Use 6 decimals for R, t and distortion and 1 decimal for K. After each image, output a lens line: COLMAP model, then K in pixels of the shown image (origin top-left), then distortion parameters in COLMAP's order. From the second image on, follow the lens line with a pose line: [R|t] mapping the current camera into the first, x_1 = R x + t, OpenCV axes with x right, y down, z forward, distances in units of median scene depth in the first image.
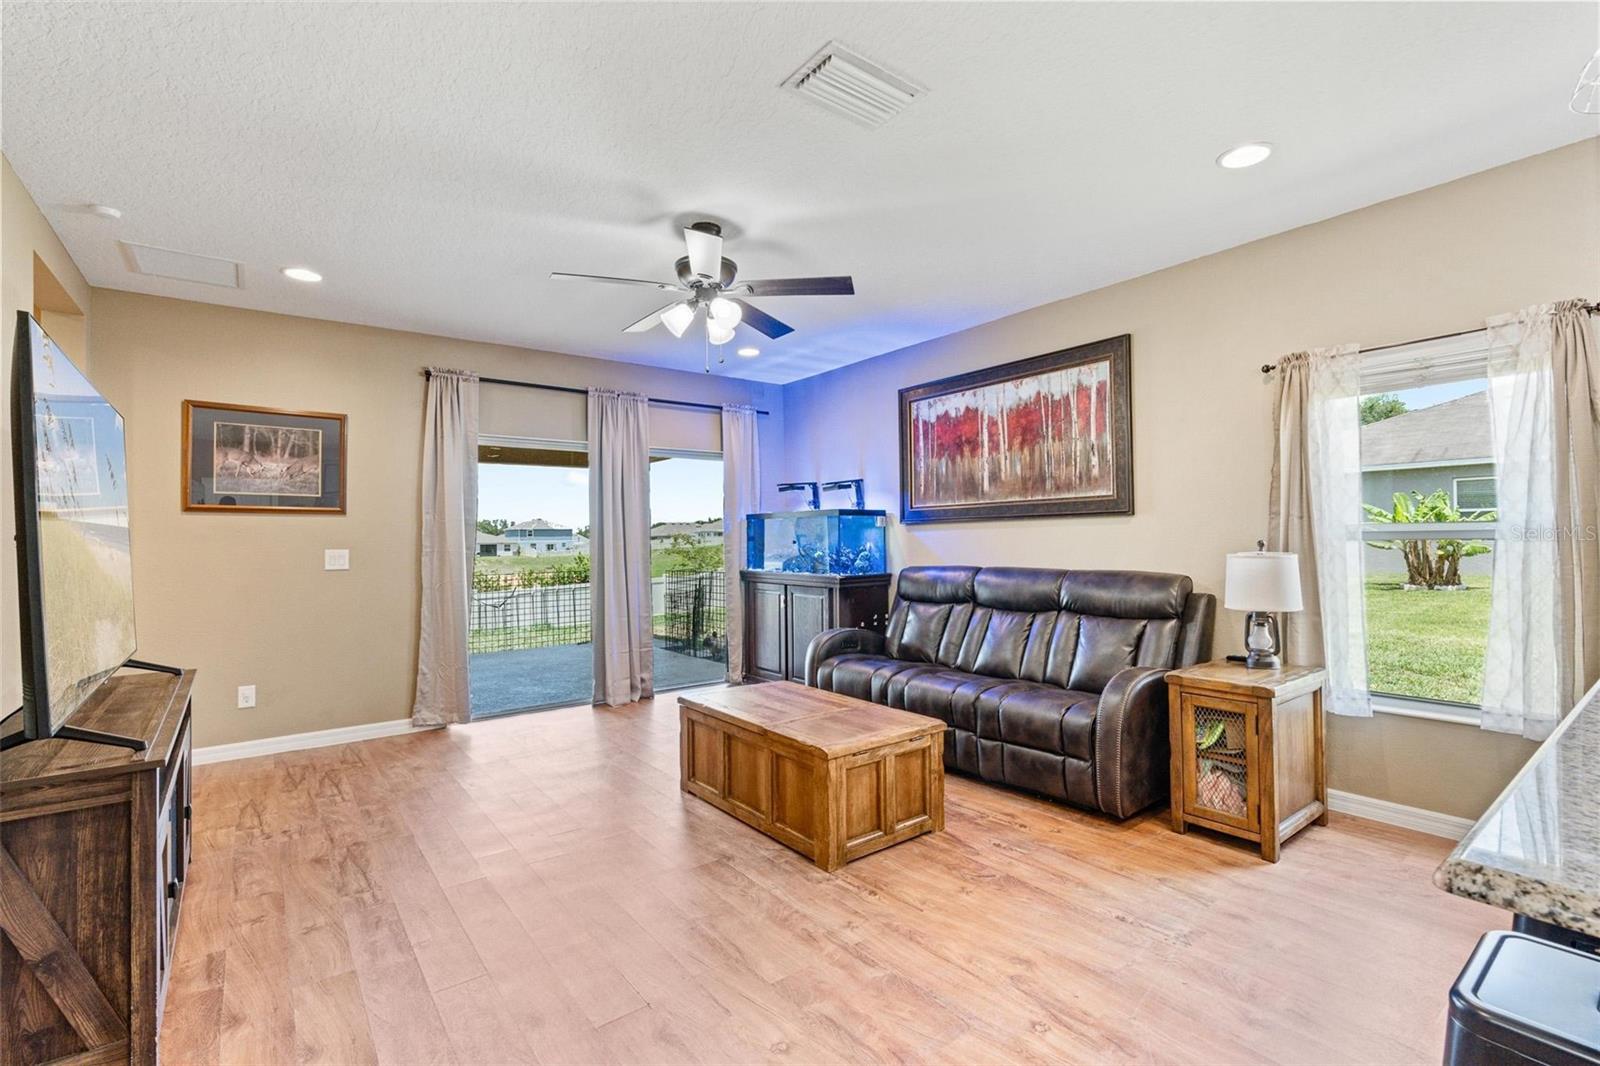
lens RADIAL K [[714.0, 0, 800.0], [0, 714.0, 533.0], [0, 0, 1]] dist [-0.010257, 0.004408]
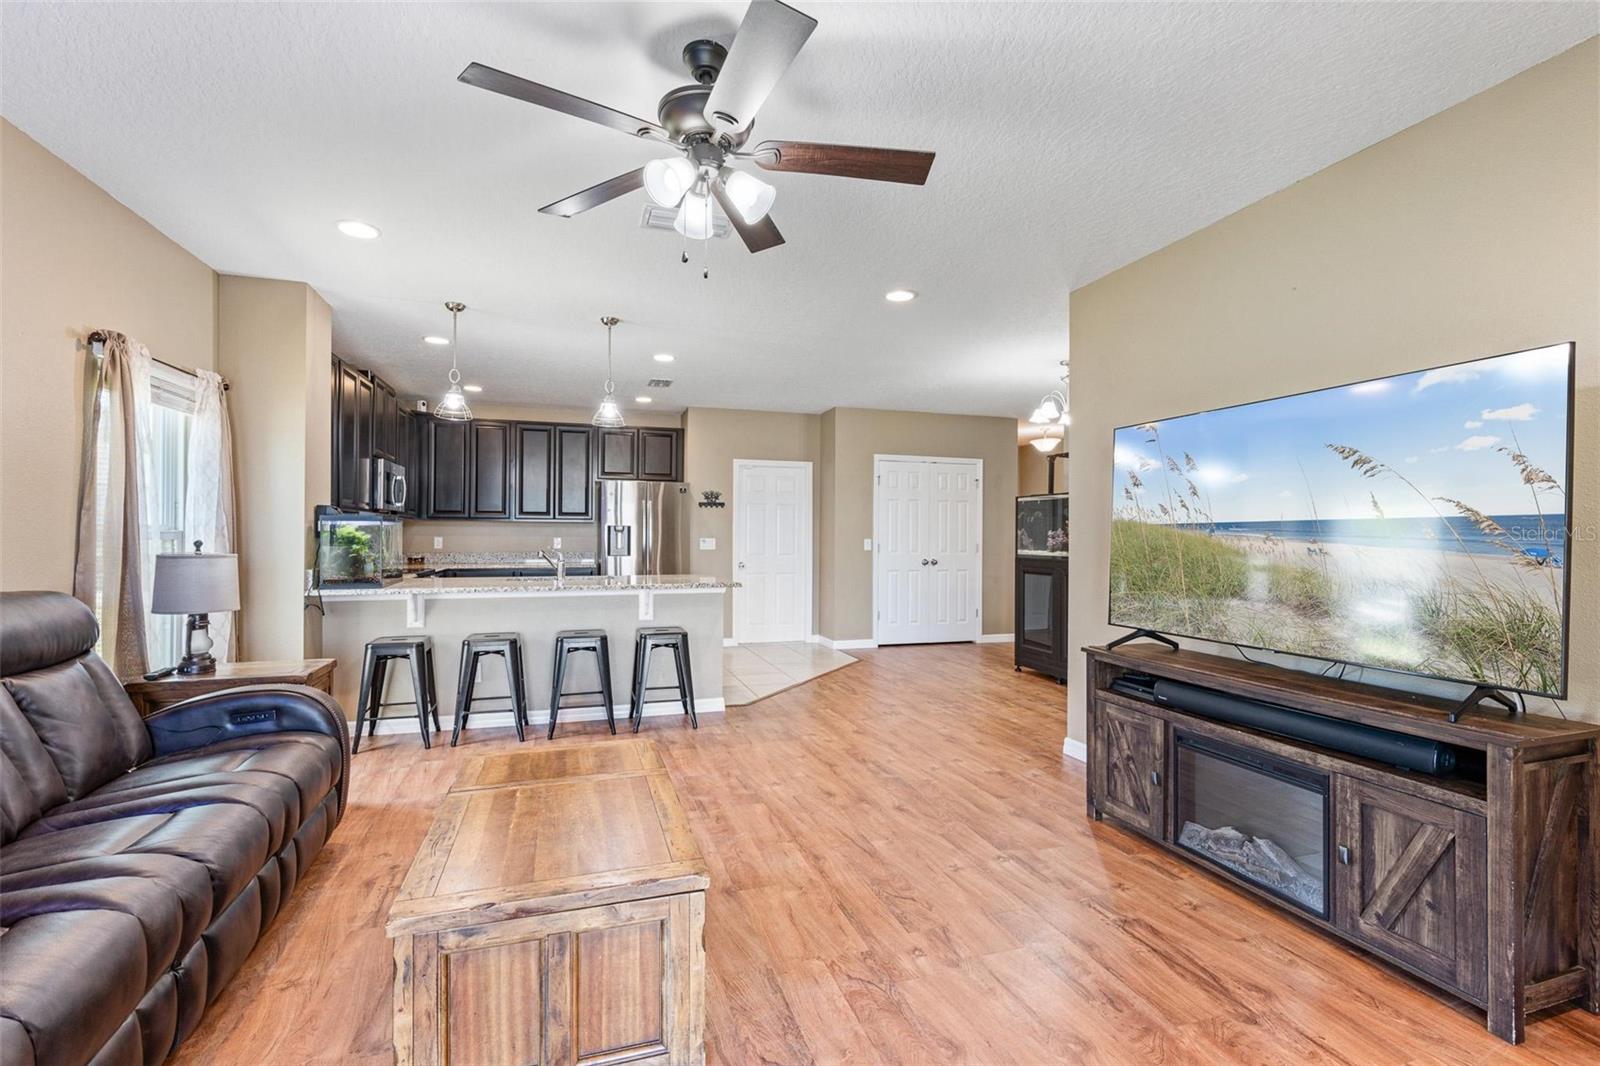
lens RADIAL K [[714.0, 0, 800.0], [0, 714.0, 533.0], [0, 0, 1]] dist [-0.010257, 0.004408]
pose [[-0.940584, 0.007669, 0.339473, -0.310670], [0.002099, 0.999857, -0.016769, 0.014212], [-0.339553, -0.015060, -0.940466, 1.145762]]
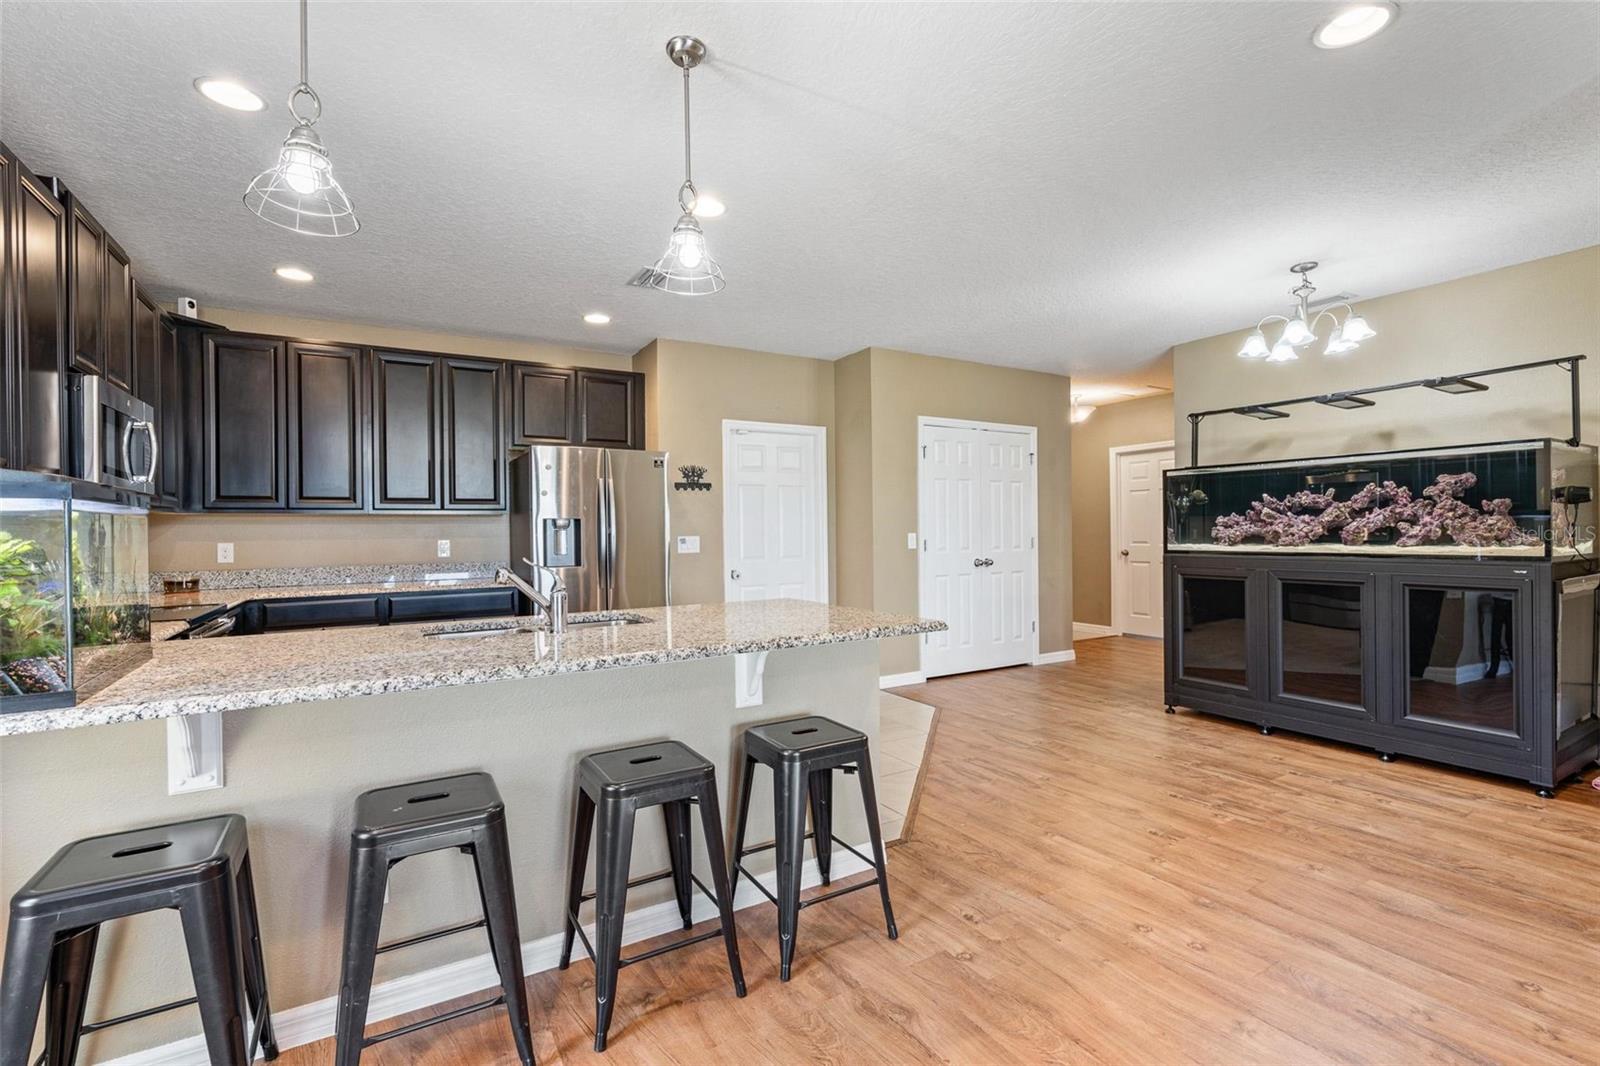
lens RADIAL K [[714.0, 0, 800.0], [0, 714.0, 533.0], [0, 0, 1]] dist [-0.010257, 0.004408]
pose [[-0.992781, 0.023516, 0.117614, 0.187075], [0.022638, 0.999705, -0.008793, 0.006337], [-0.117786, -0.006067, -0.993020, 0.710191]]
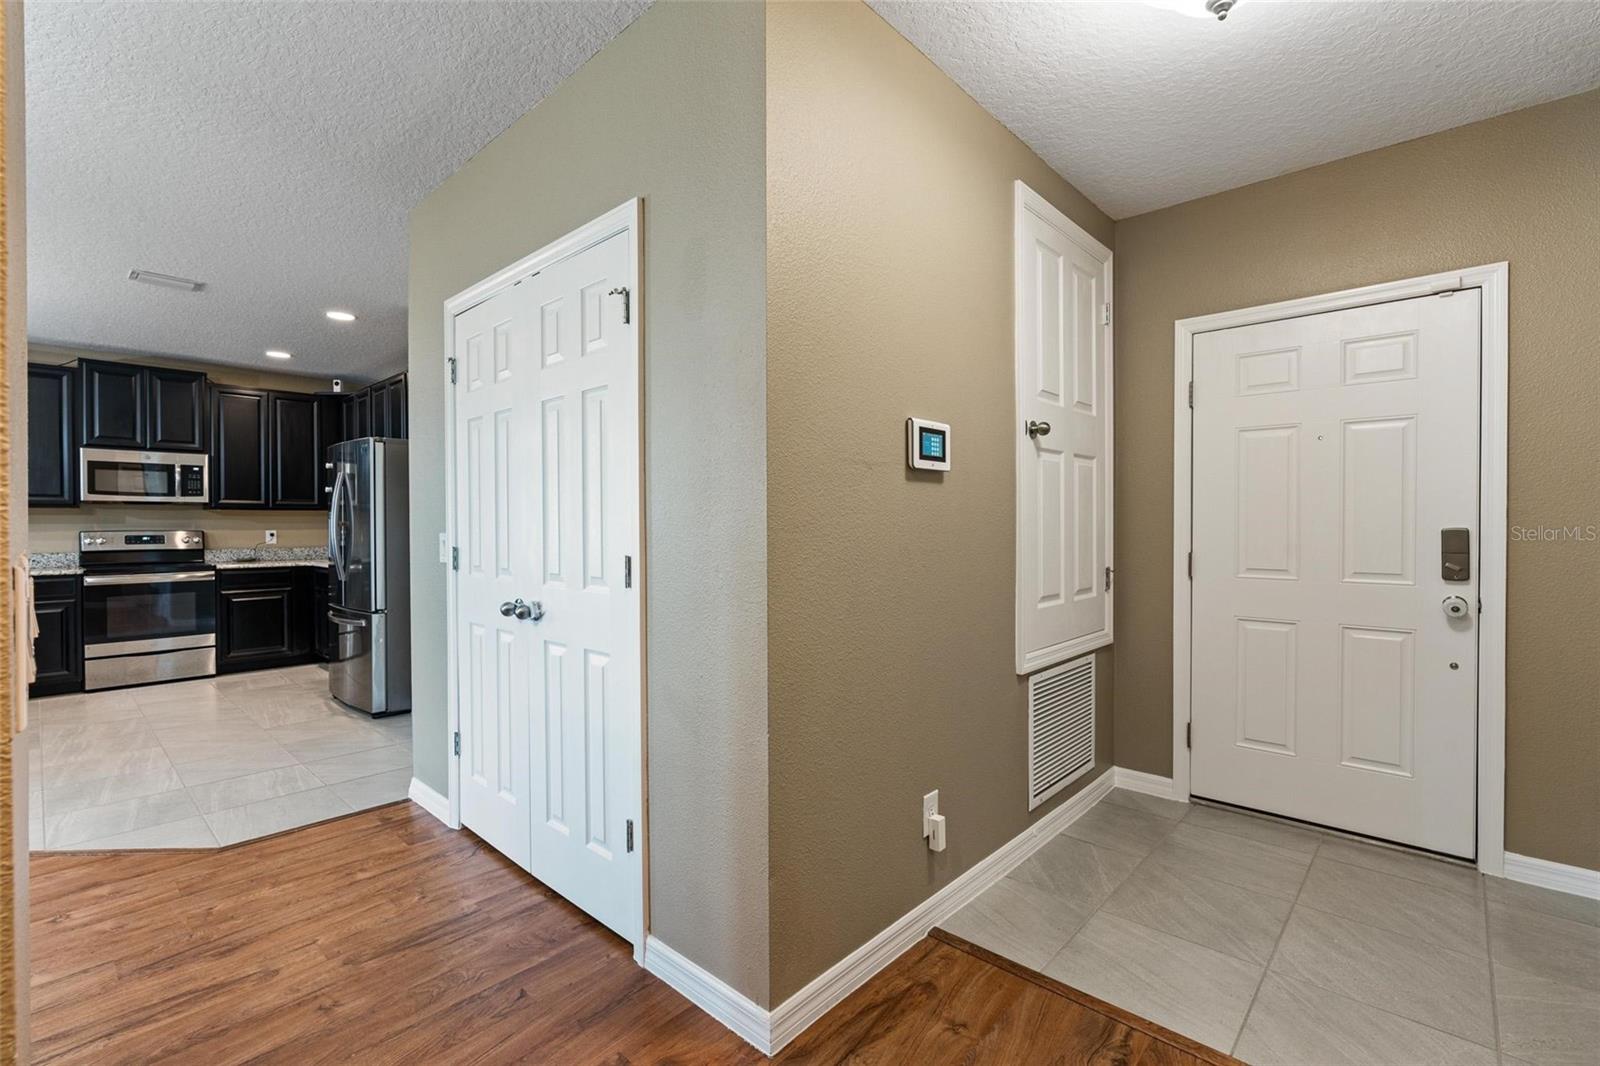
lens RADIAL K [[714.0, 0, 800.0], [0, 714.0, 533.0], [0, 0, 1]] dist [-0.010257, 0.004408]
pose [[-0.169982, 0.002126, 0.985445, -0.578601], [-0.003997, 0.999988, -0.002847, 0.001787], [-0.985439, -0.004423, -0.169972, -0.815803]]
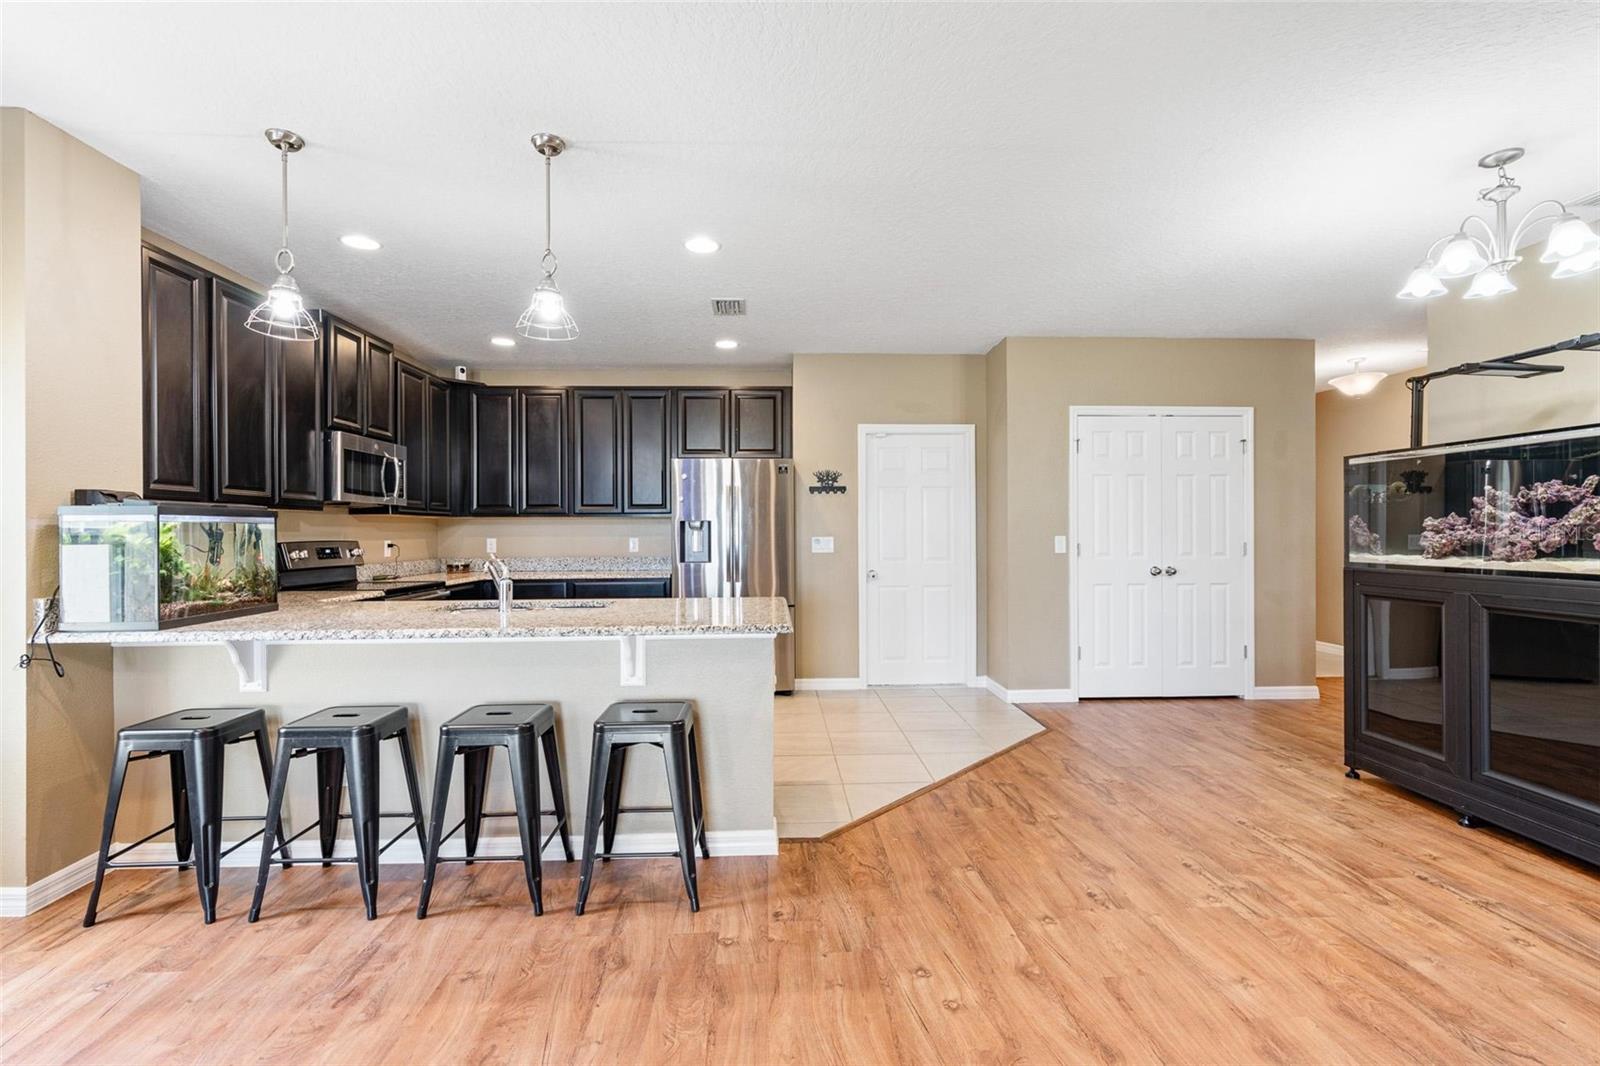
lens RADIAL K [[714.0, 0, 800.0], [0, 714.0, 533.0], [0, 0, 1]] dist [-0.010257, 0.004408]
pose [[-0.818305, 0.015578, 0.574573, -0.185296], [0.008782, 0.999855, -0.014601, 0.008150], [-0.574717, -0.006902, -0.818323, 0.607251]]
